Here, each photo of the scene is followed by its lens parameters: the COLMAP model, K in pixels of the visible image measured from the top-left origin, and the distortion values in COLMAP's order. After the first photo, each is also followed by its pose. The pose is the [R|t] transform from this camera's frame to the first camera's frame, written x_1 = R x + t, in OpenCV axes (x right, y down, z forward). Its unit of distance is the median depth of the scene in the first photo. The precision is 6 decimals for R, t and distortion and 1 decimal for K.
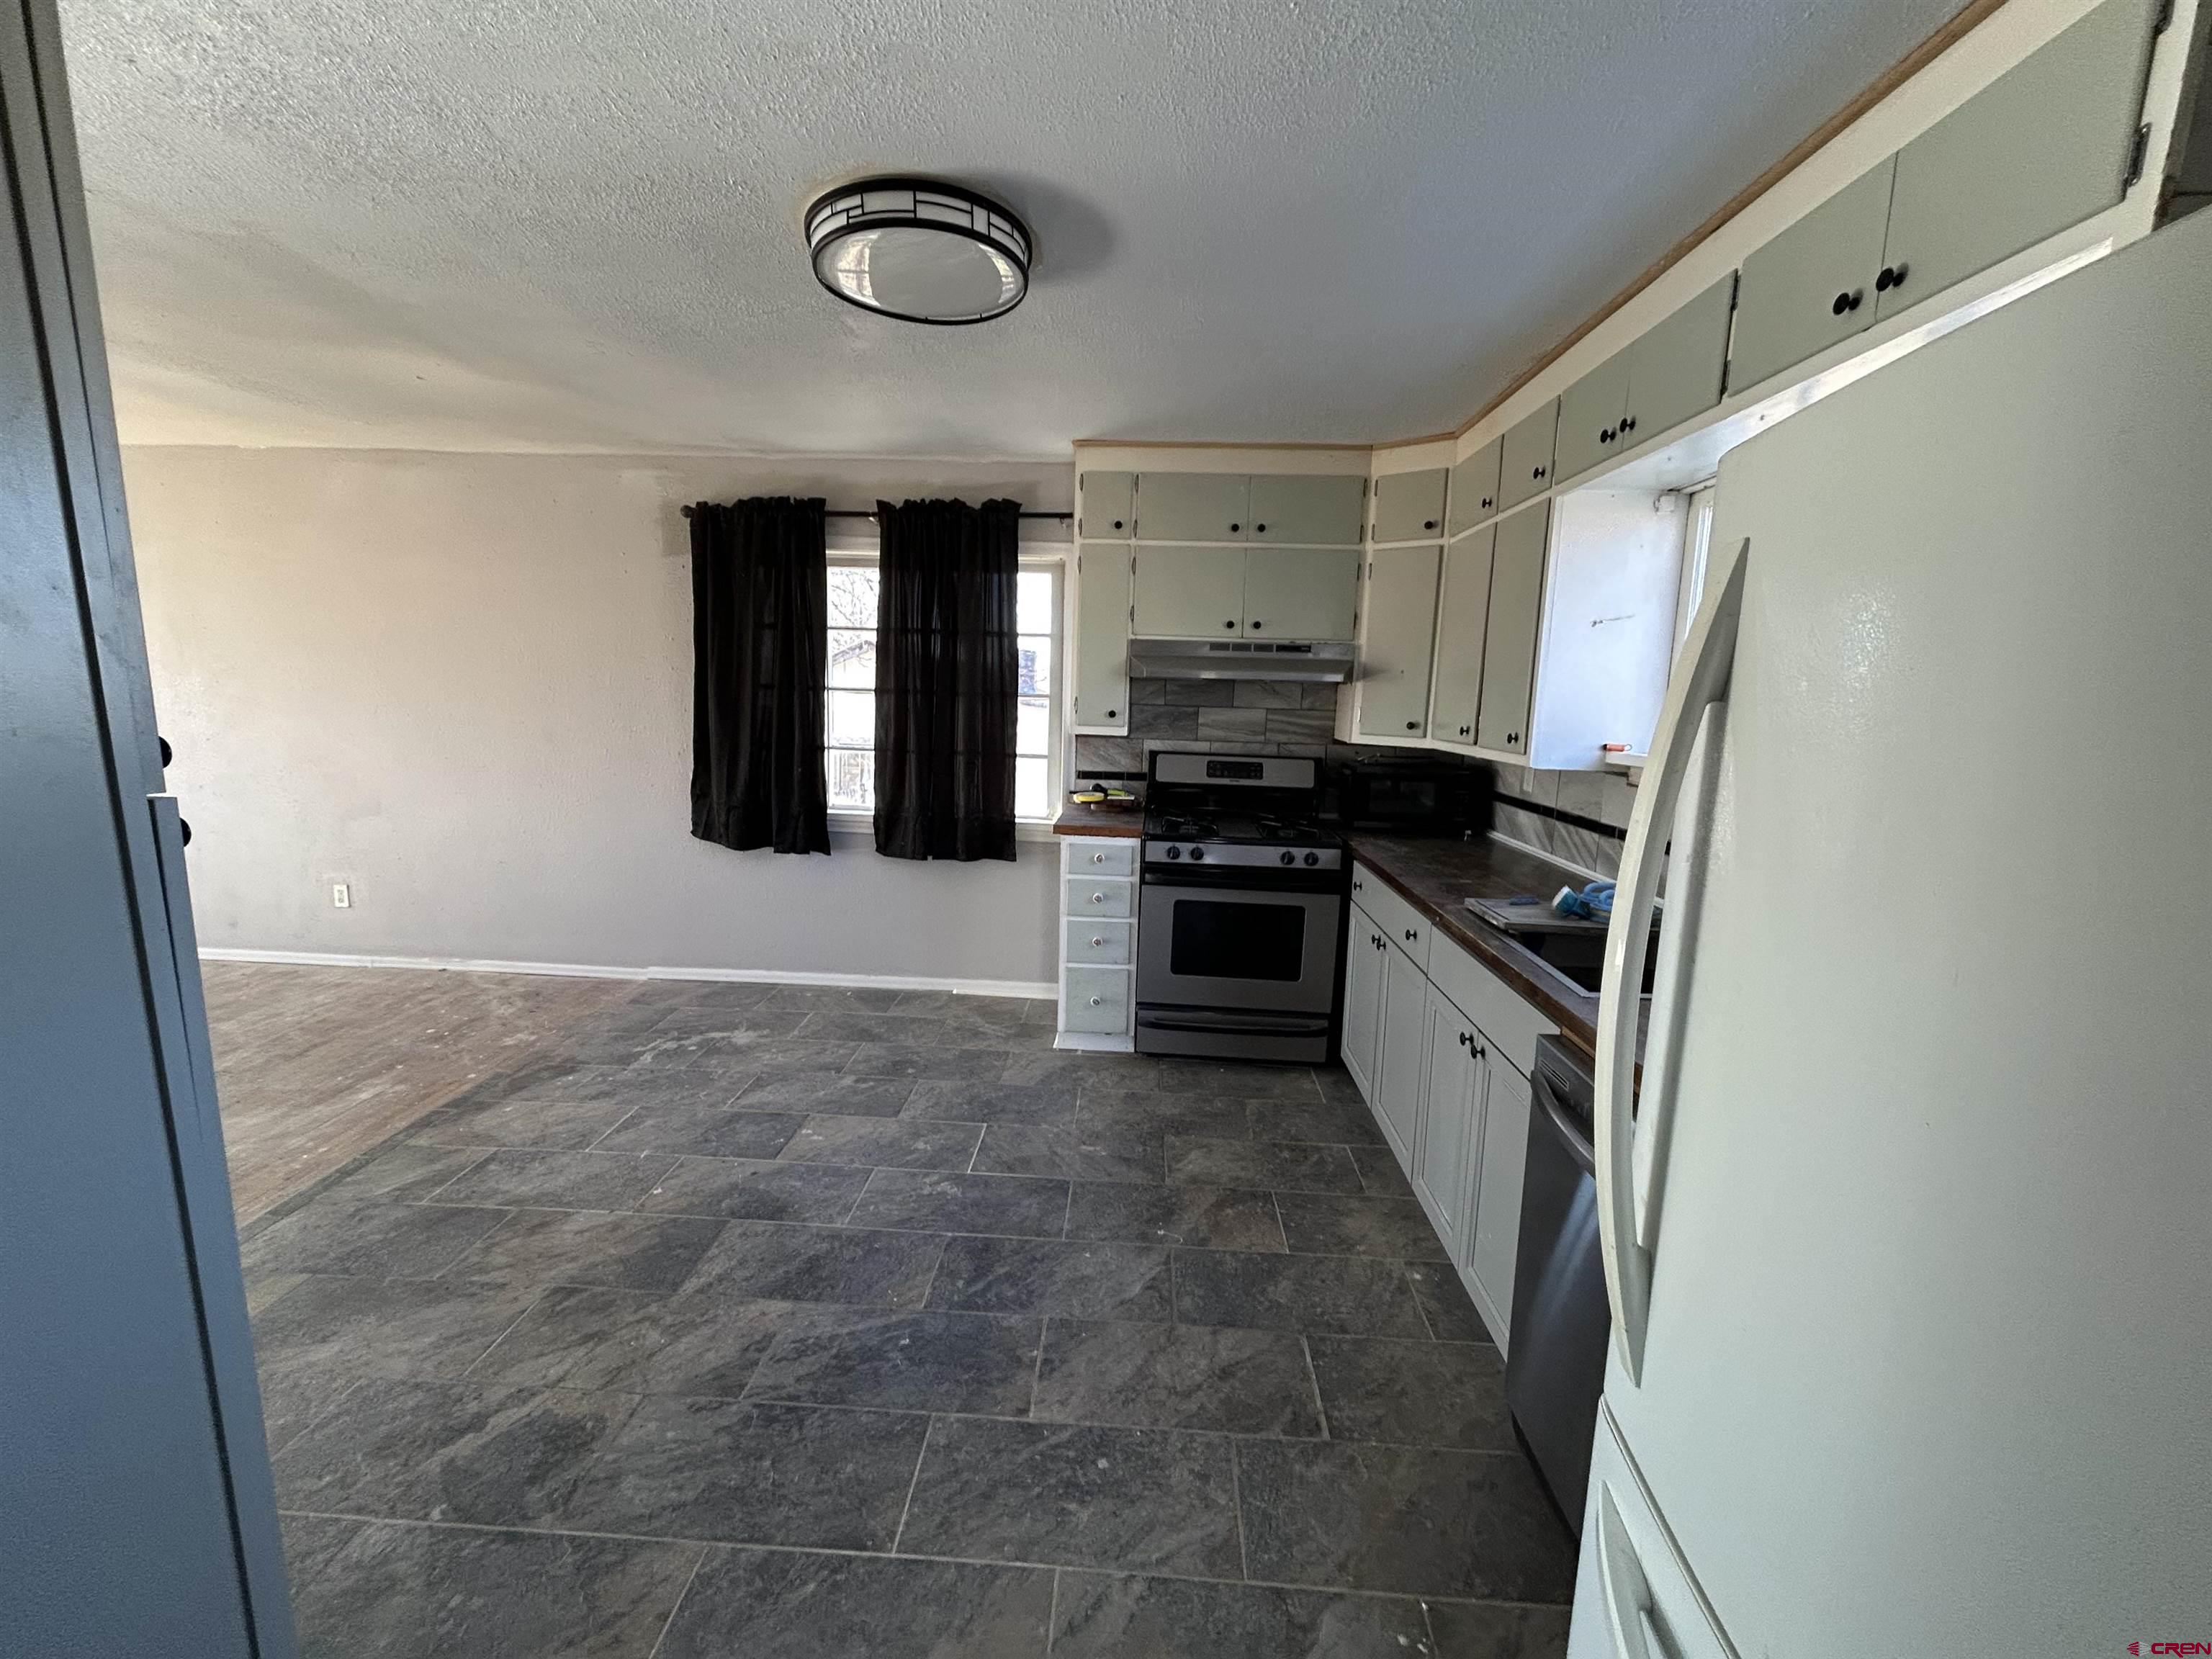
lens RADIAL K [[889.5, 0, 1106.4], [0, 889.5, 831.4], [0, 0, 1]] dist [0.001597, 0.000474]
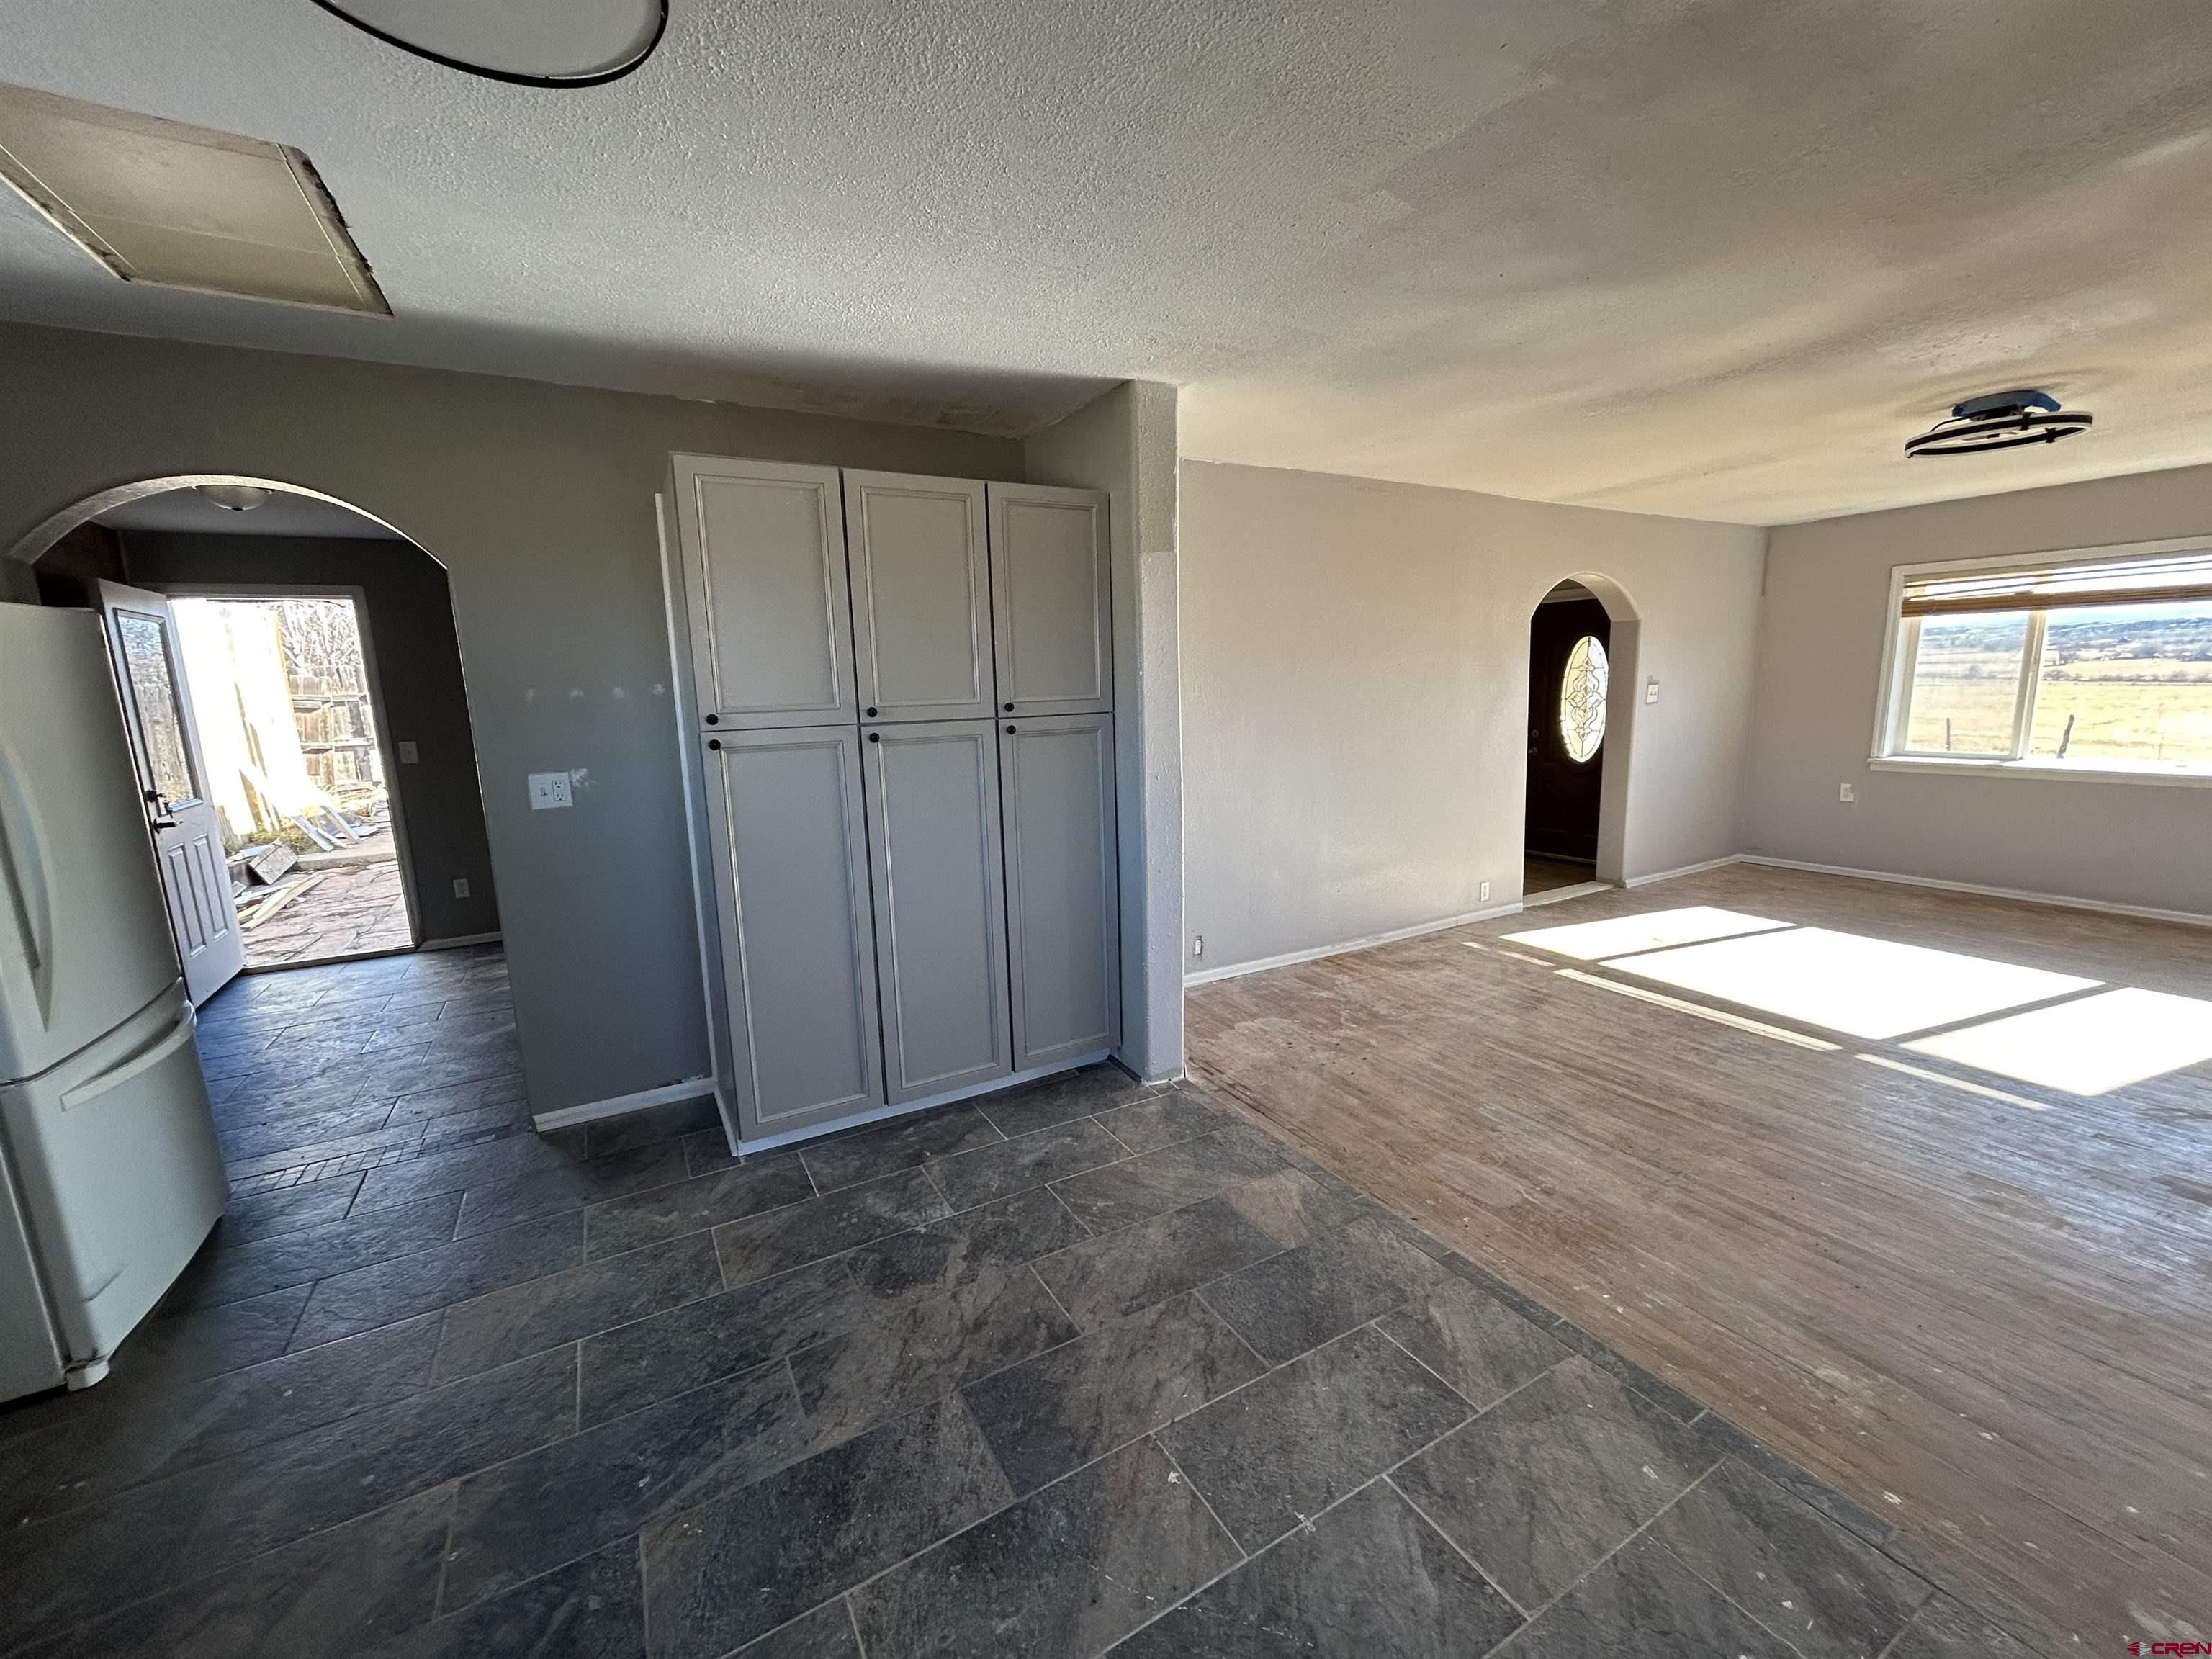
lens RADIAL K [[889.5, 0, 1104.4], [0, 889.5, 832.1], [0, 0, 1]] dist [0.001597, 0.000474]
pose [[-0.845971, 0.088659, -0.525807, -0.146933], [-0.079098, 0.954307, 0.288170, -0.206953], [0.527330, 0.285374, -0.800303, 1.233007]]
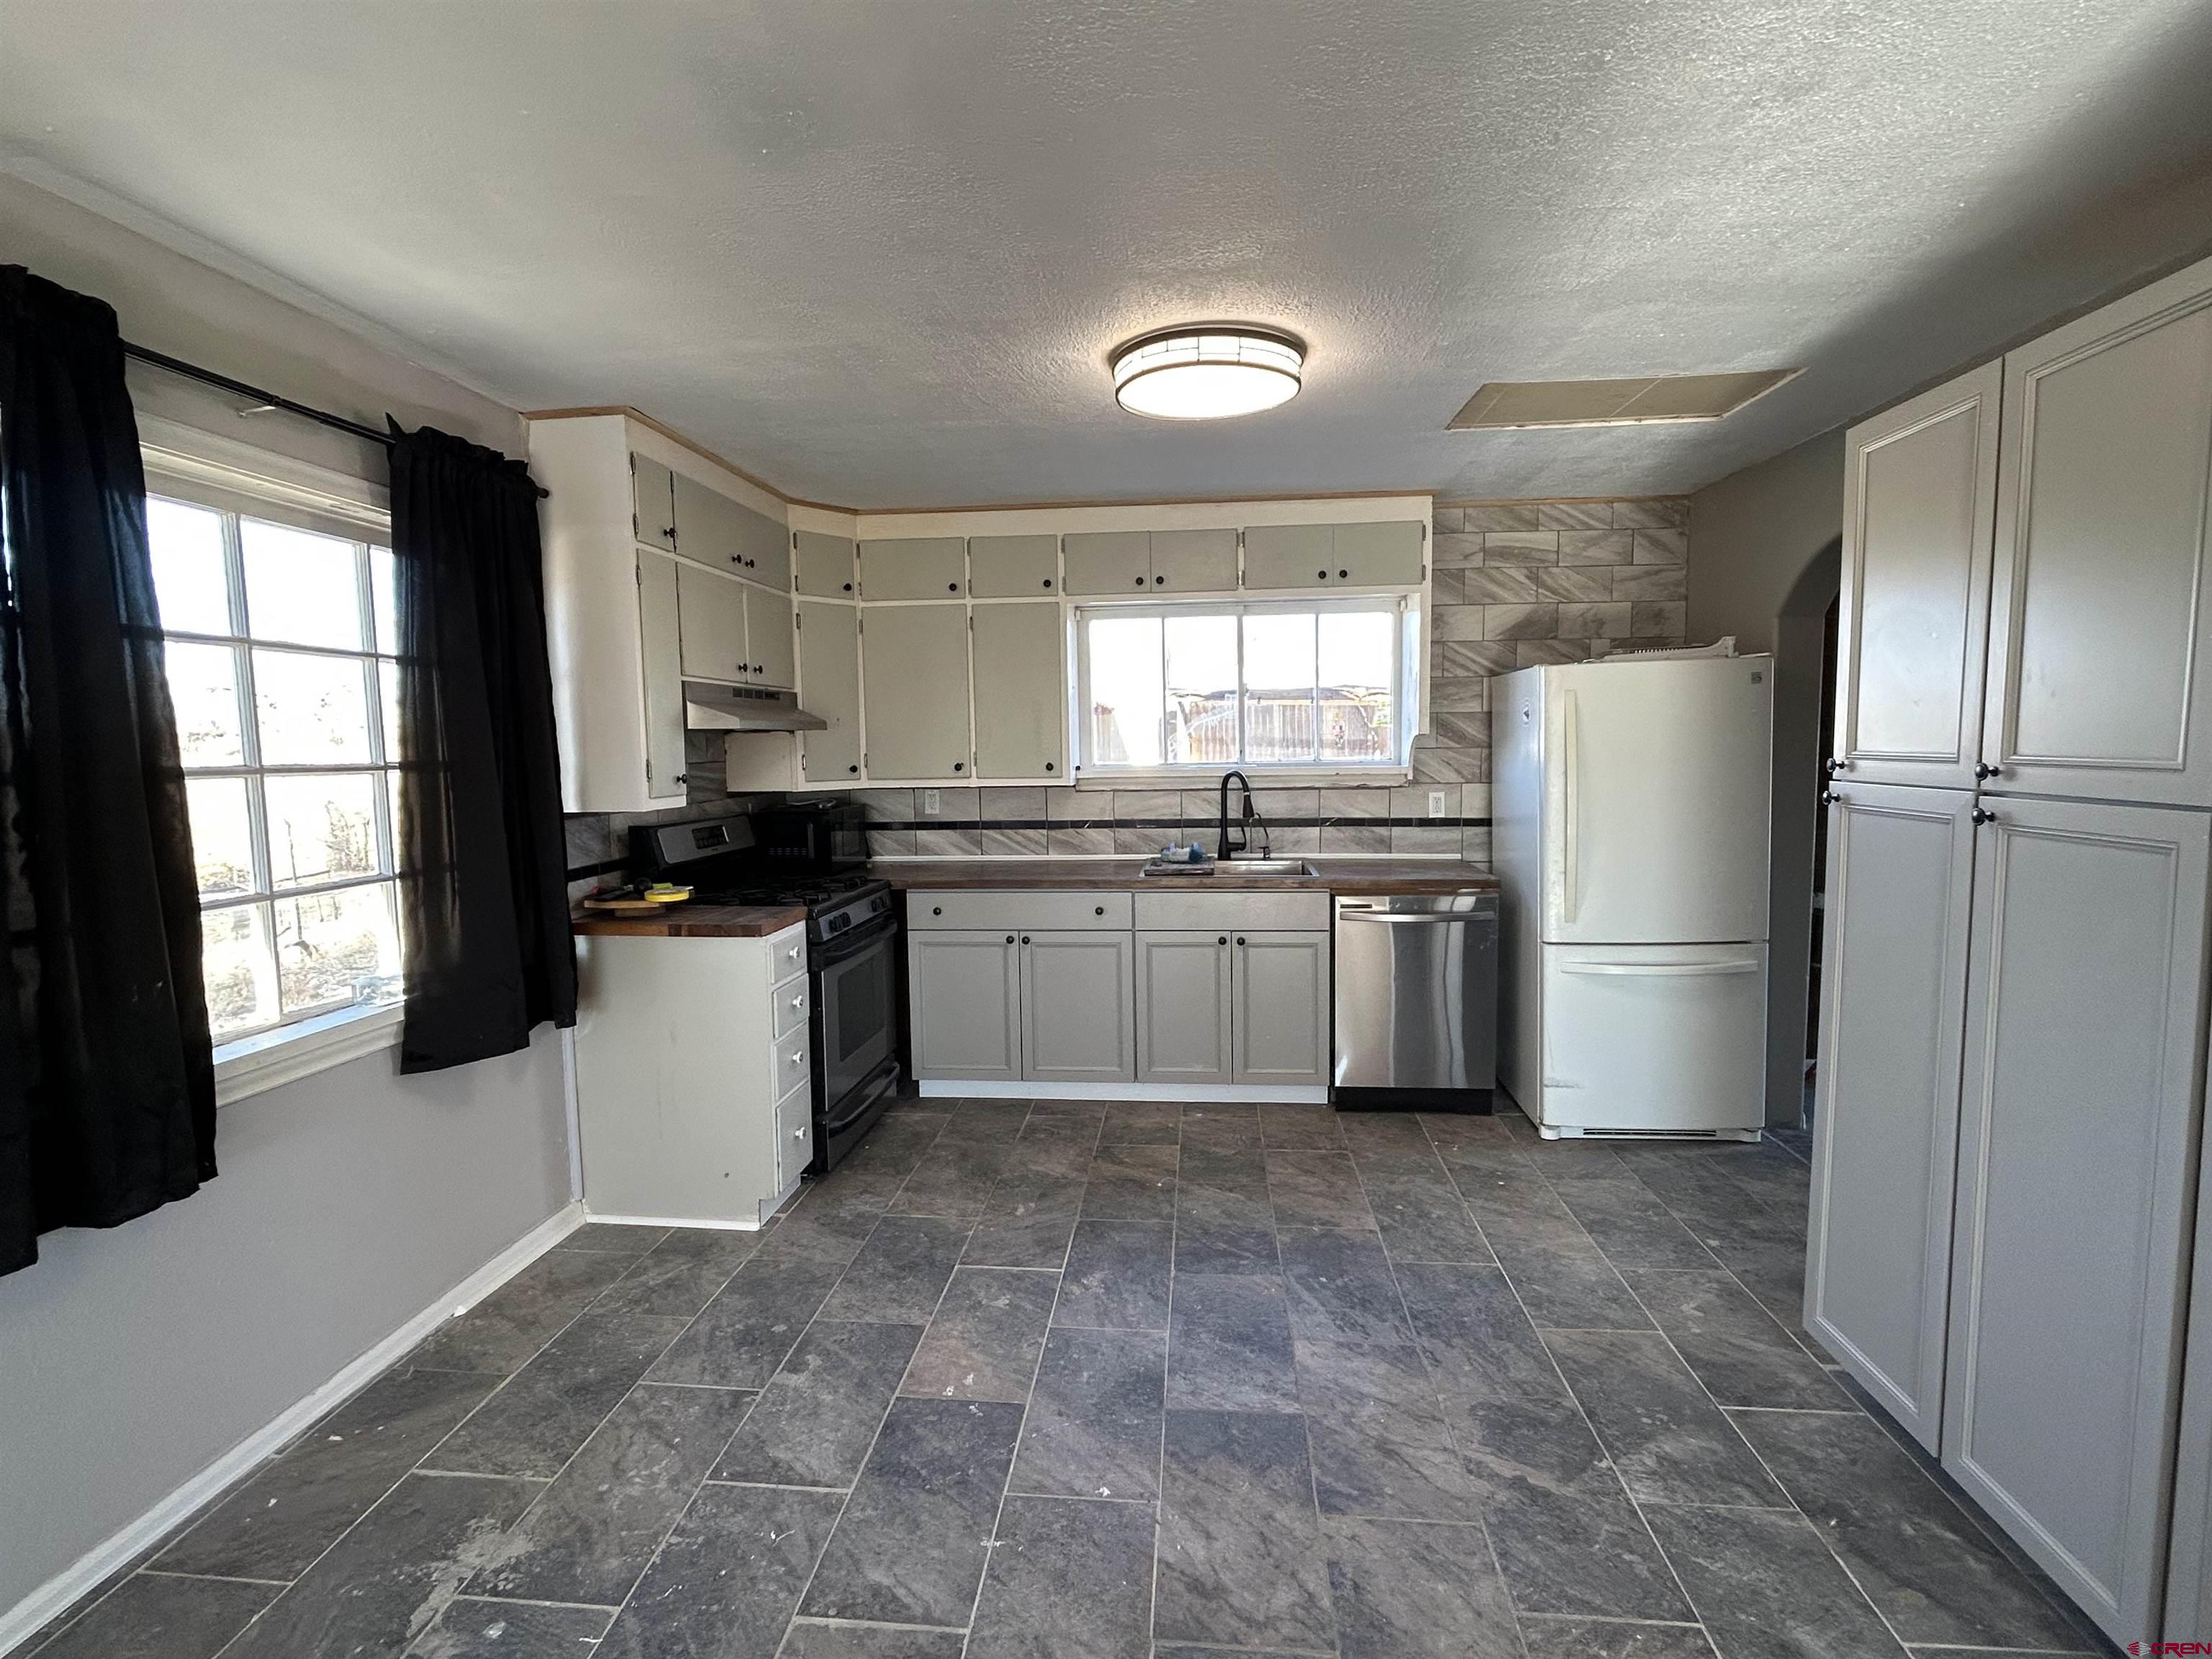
lens RADIAL K [[1048.7, 0, 1102.3], [0, 1048.7, 841.9], [0, 0, 1]] dist [-0.001282, 0.000796]
pose [[0.046399, -0.127148, 0.990798, -1.121878], [0.172100, 0.978052, 0.117453, -0.160462], [-0.983986, 0.165067, 0.067263, 0.785612]]
